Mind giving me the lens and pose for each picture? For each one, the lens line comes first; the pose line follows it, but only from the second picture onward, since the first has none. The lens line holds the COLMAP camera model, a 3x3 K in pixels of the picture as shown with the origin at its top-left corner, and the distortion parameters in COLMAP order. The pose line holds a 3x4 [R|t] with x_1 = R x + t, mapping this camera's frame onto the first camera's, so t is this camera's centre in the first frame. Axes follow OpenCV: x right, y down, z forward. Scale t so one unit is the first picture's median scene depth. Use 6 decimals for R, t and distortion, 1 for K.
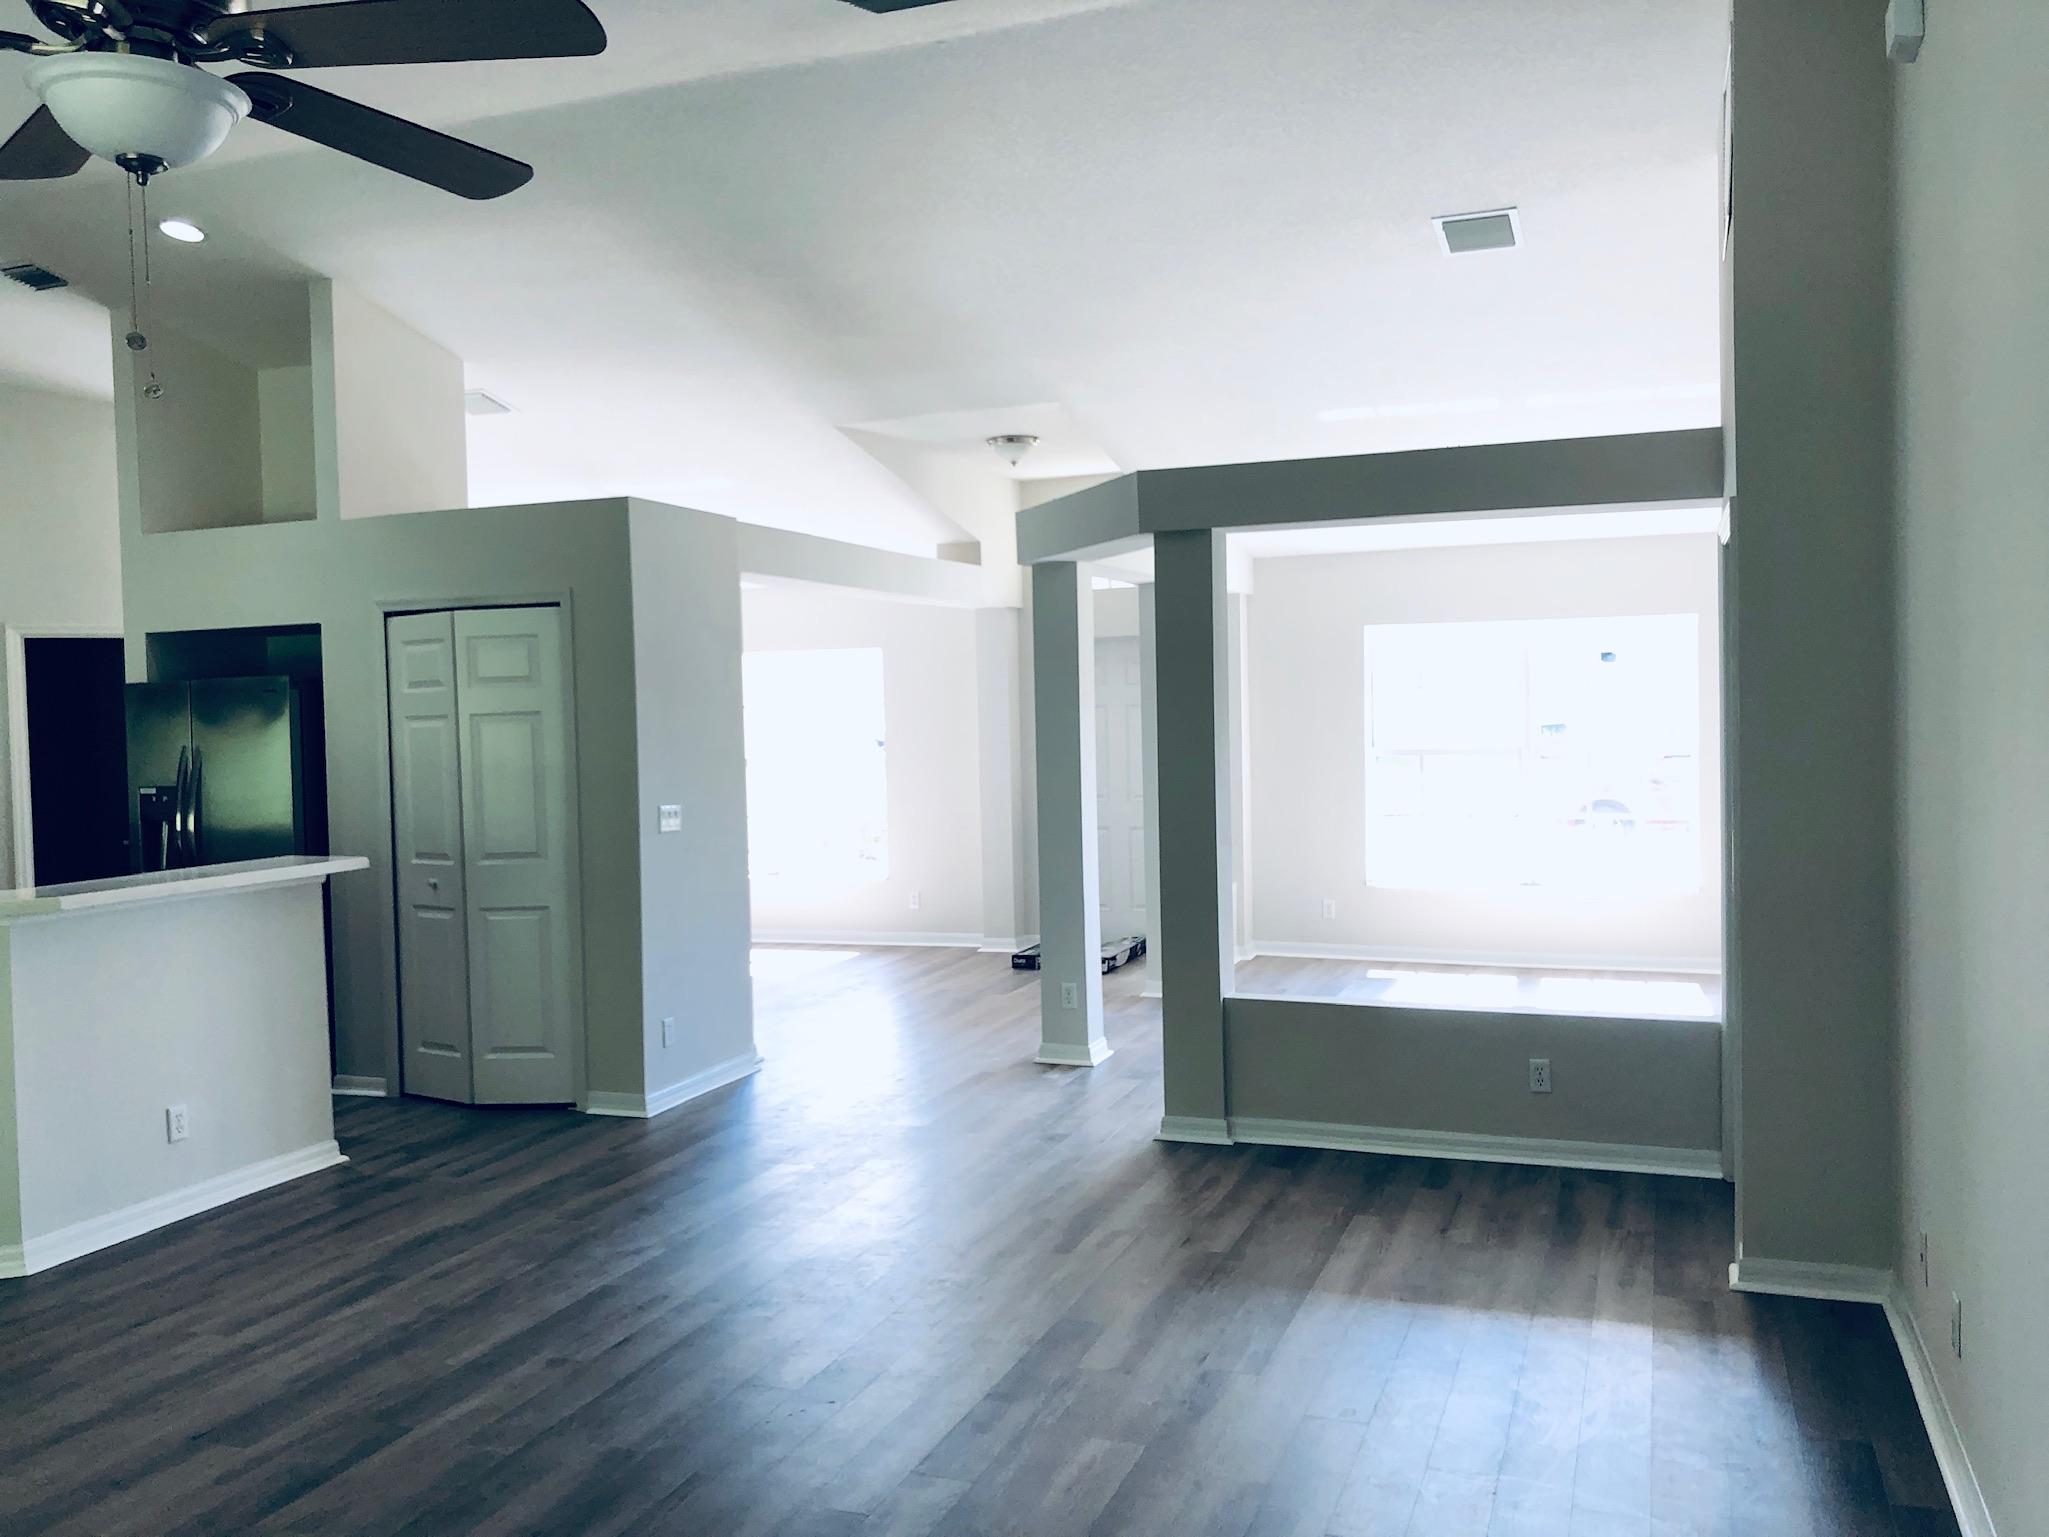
lens RADIAL K [[1688.5, 0, 1018.7], [0, 1688.5, 767.6], [0, 0, 1]] dist [0.024777, -0.005661]
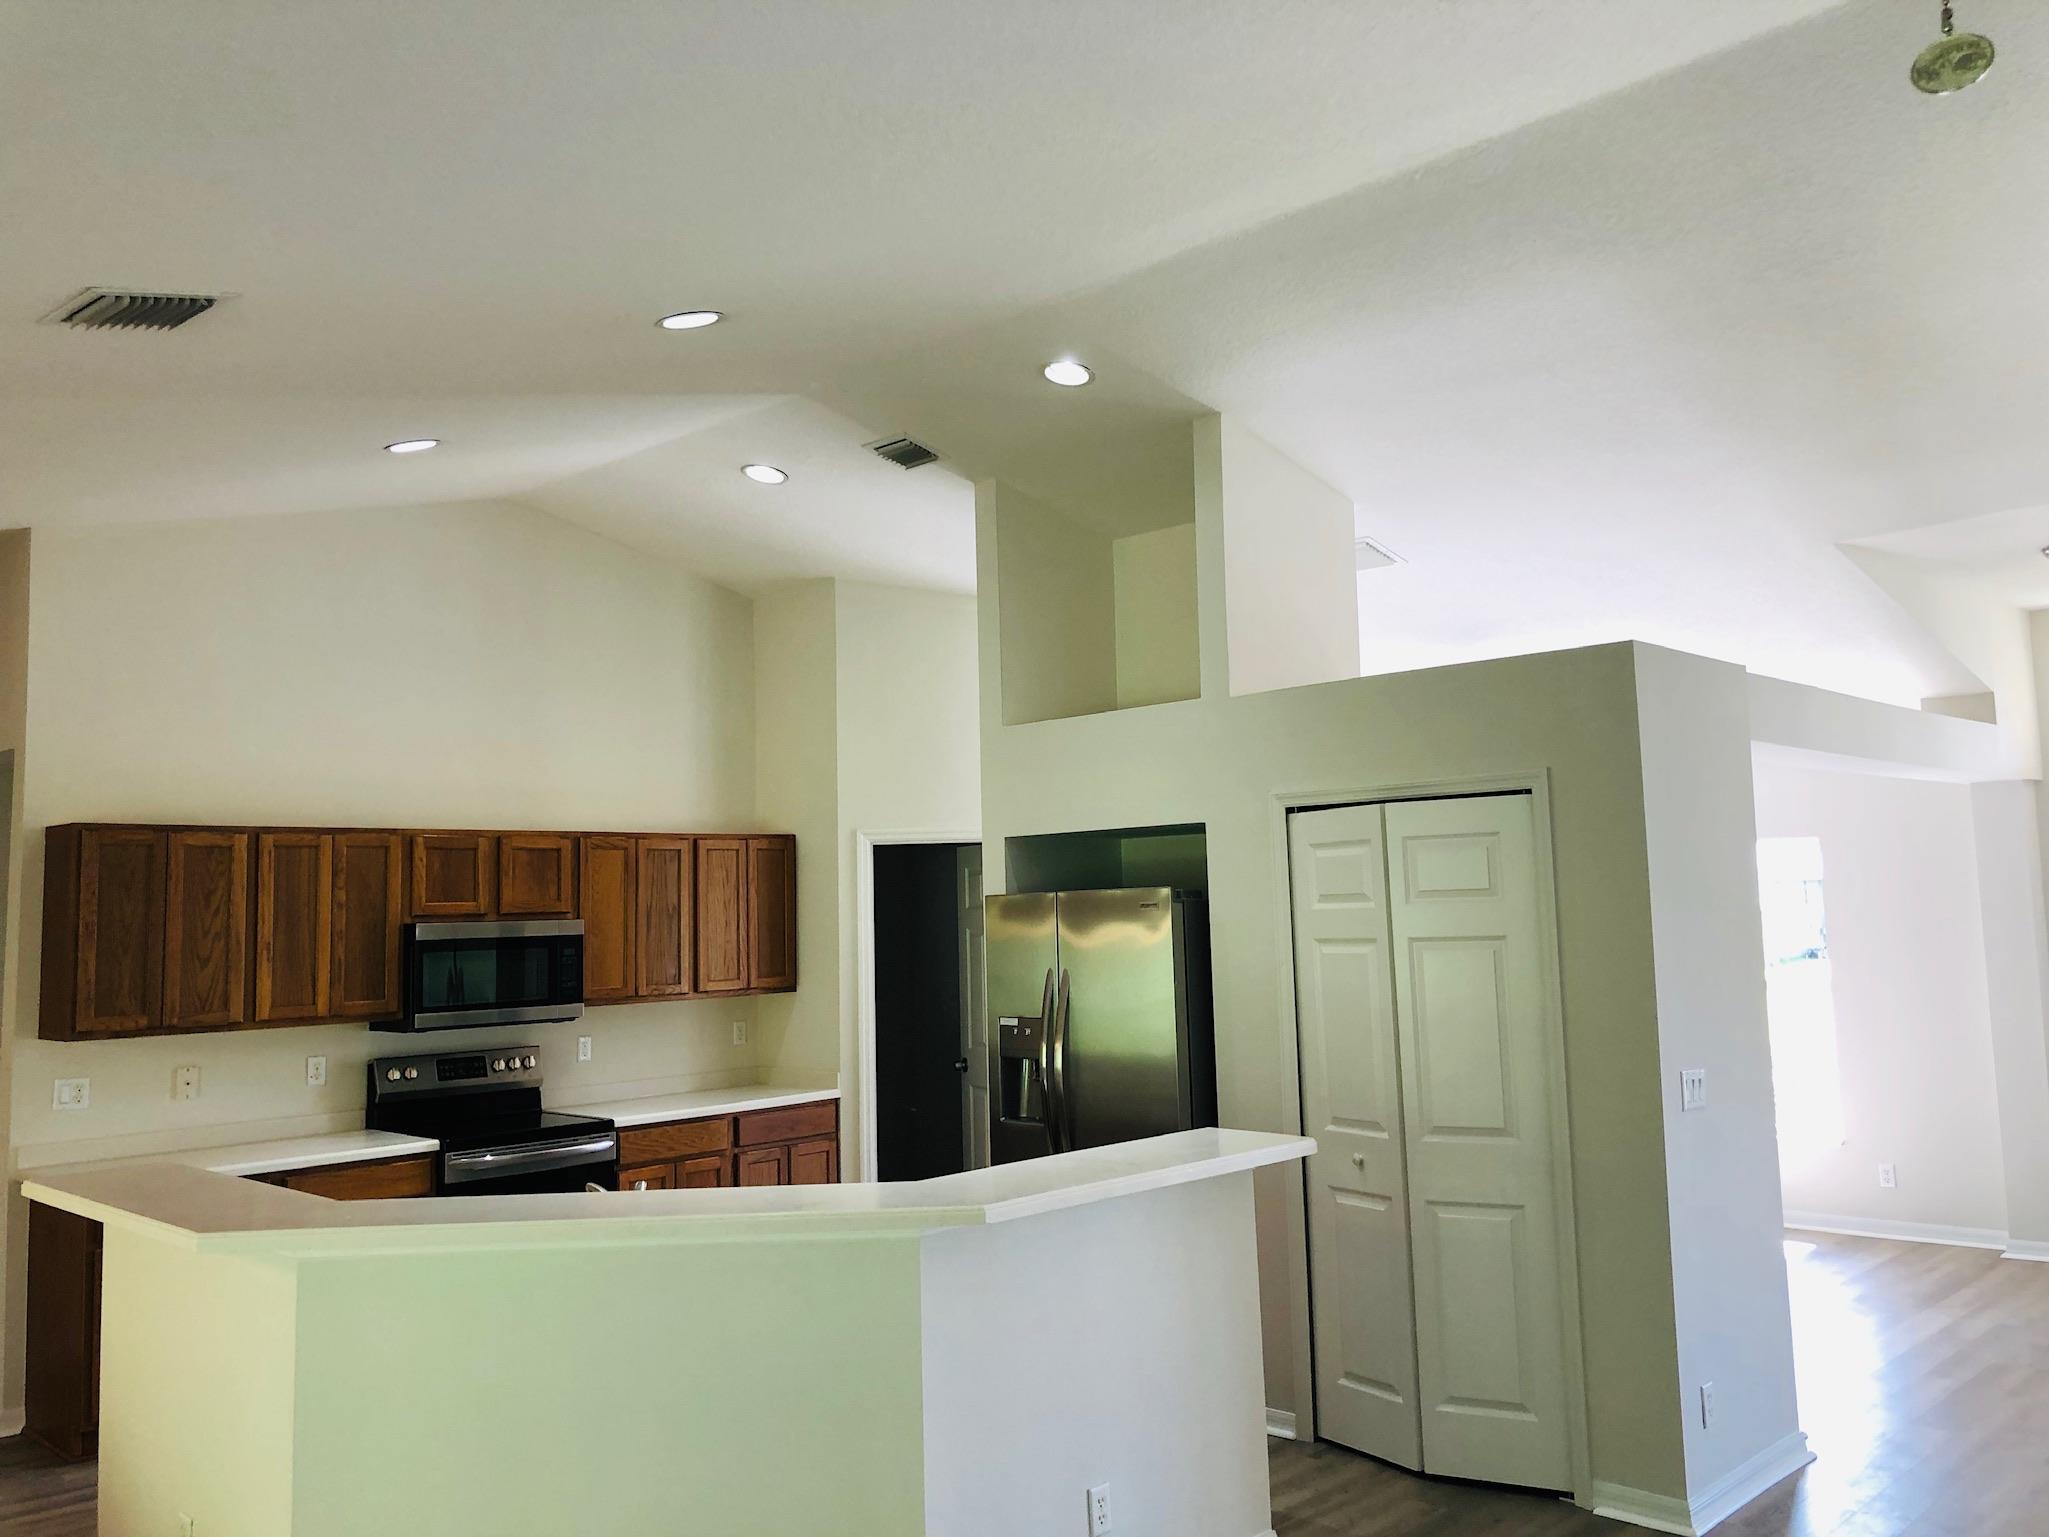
lens RADIAL K [[1688.5, 0, 1027.6], [0, 1688.5, 767.3], [0, 0, 1]] dist [0.024777, -0.005661]
pose [[0.920330, -0.033416, -0.389714, -0.176744], [-0.009706, 0.994086, -0.108160, -0.023262], [0.391023, 0.103326, 0.914562, 0.221620]]
